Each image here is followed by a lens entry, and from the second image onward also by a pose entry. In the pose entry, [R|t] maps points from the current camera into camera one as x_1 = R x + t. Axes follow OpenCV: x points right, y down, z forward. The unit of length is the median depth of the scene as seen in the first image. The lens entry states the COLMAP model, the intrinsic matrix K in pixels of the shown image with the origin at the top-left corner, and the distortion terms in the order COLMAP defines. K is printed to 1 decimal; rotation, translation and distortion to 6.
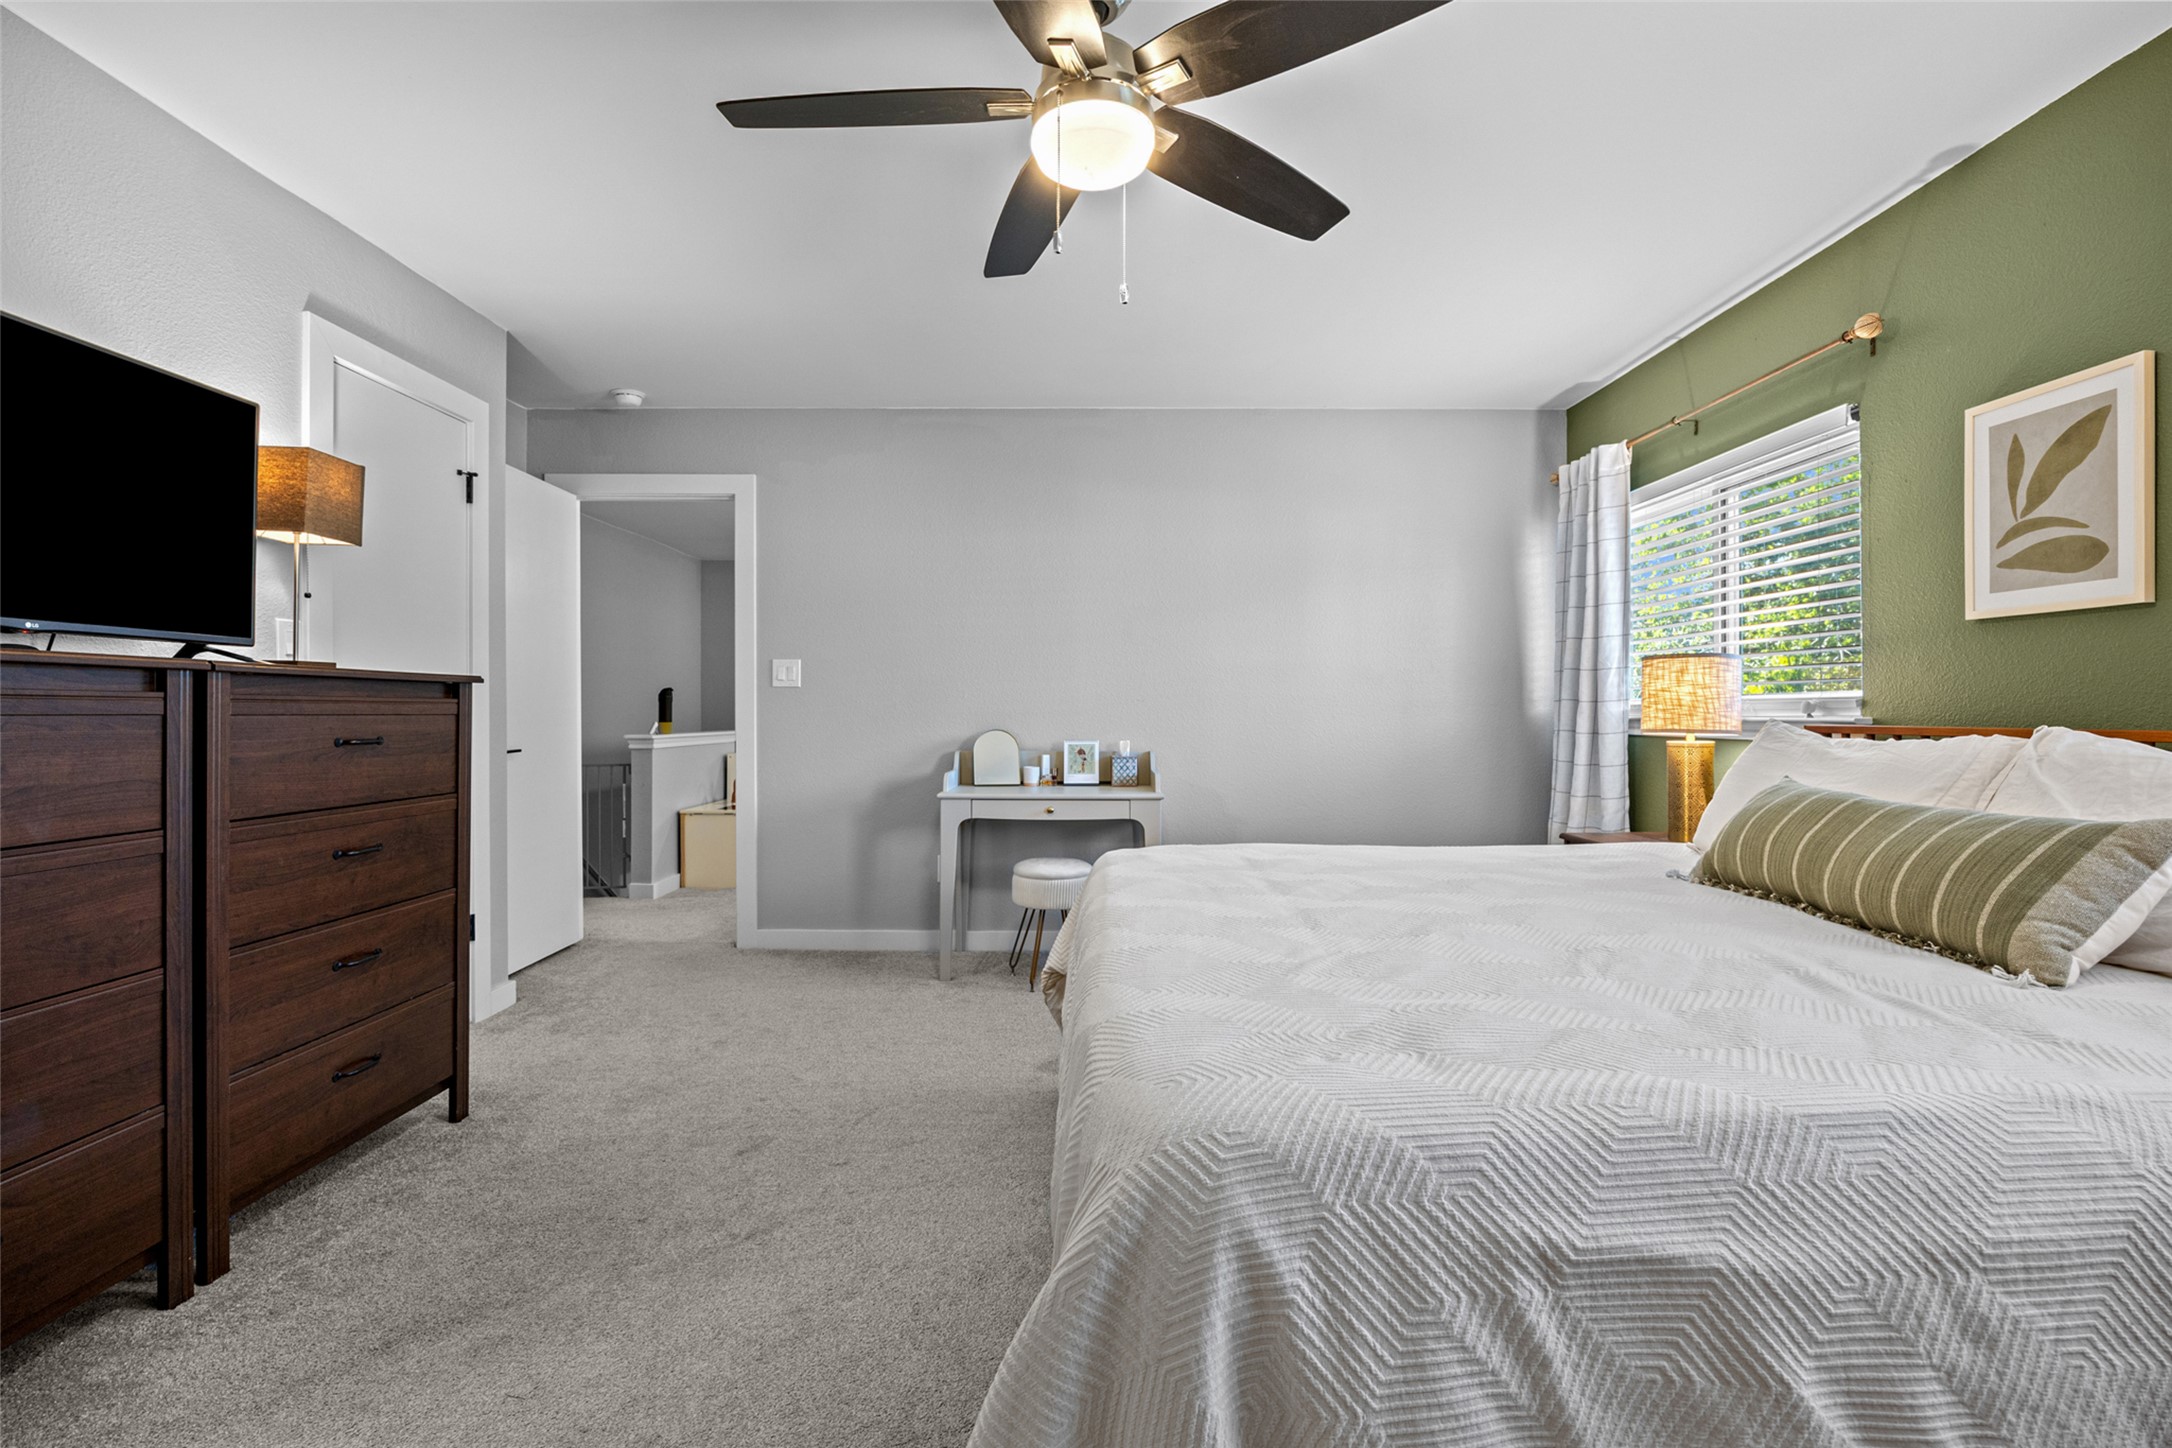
lens RADIAL K [[990.5, 0, 1090.1], [0, 990.5, 717.2], [0, 0, 1]] dist [0.000042, 0.000004]
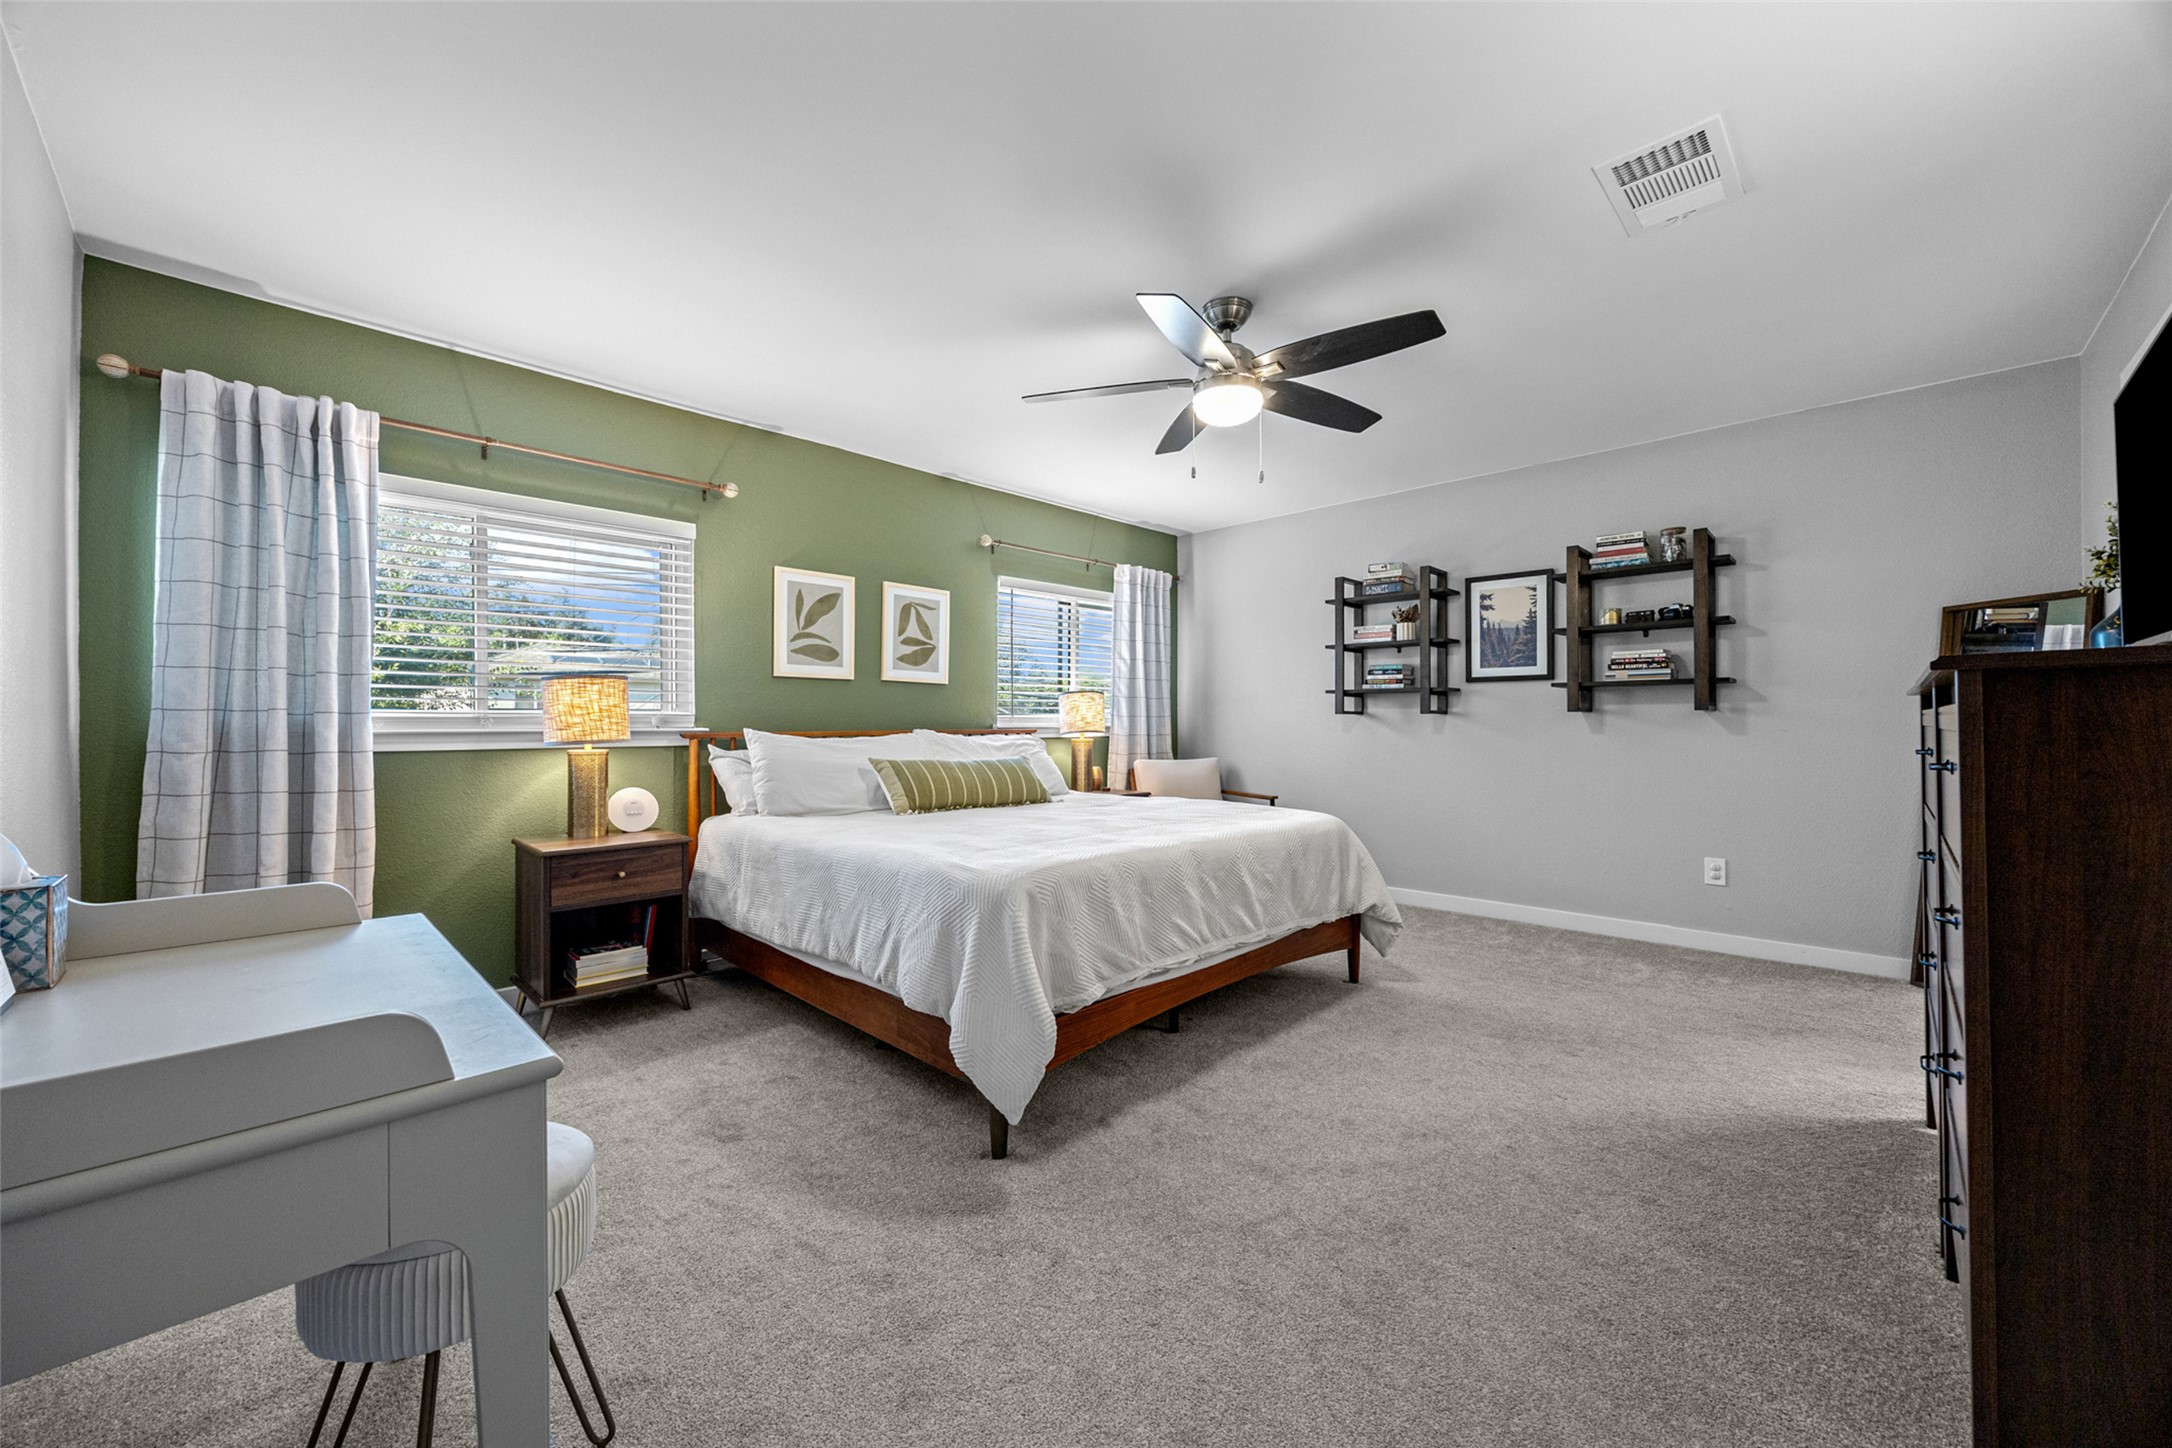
lens RADIAL K [[819.6, 0, 1083.3], [0, 819.6, 717.0], [0, 0, 1]] dist [0.001006, 0.000026]
pose [[-0.712848, 0.005063, 0.701301, -0.695414], [0.005851, 0.999982, -0.001273, -0.013968], [-0.701295, 0.003196, -0.712864, 1.833386]]
